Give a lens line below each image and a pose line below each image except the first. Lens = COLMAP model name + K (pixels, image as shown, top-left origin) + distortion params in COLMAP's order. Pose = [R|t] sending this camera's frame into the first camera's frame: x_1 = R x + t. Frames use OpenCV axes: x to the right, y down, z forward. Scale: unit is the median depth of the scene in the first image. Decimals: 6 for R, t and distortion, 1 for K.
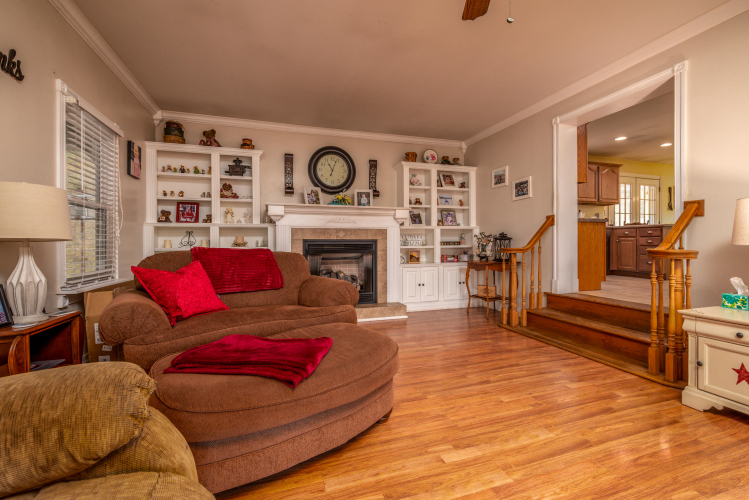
lens RADIAL K [[320.9, 0, 373.0], [0, 320.9, 246.7], [0, 0, 1]] dist [-0.014646, -0.000289]
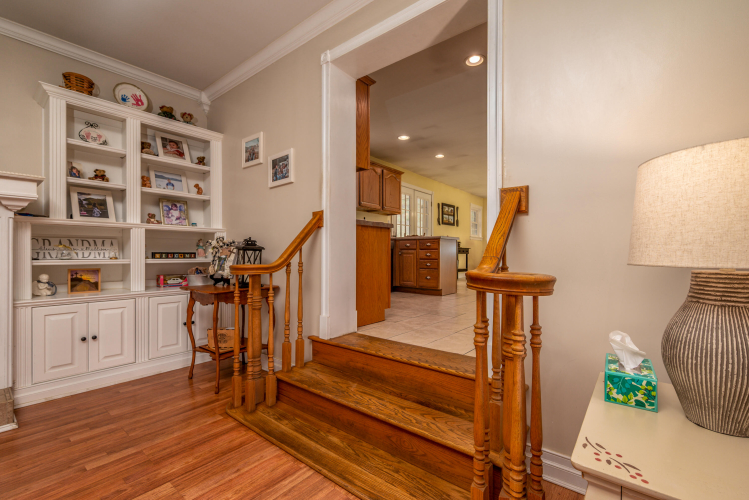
lens RADIAL K [[327.9, 0, 374.5], [0, 327.9, 250.0], [0, 0, 1]] dist [0.000090, 0.000007]
pose [[0.830950, 0.014009, 0.556171, 0.232105], [-0.001173, 0.999725, -0.023428, -0.006492], [-0.556346, 0.018815, 0.830738, 0.324856]]
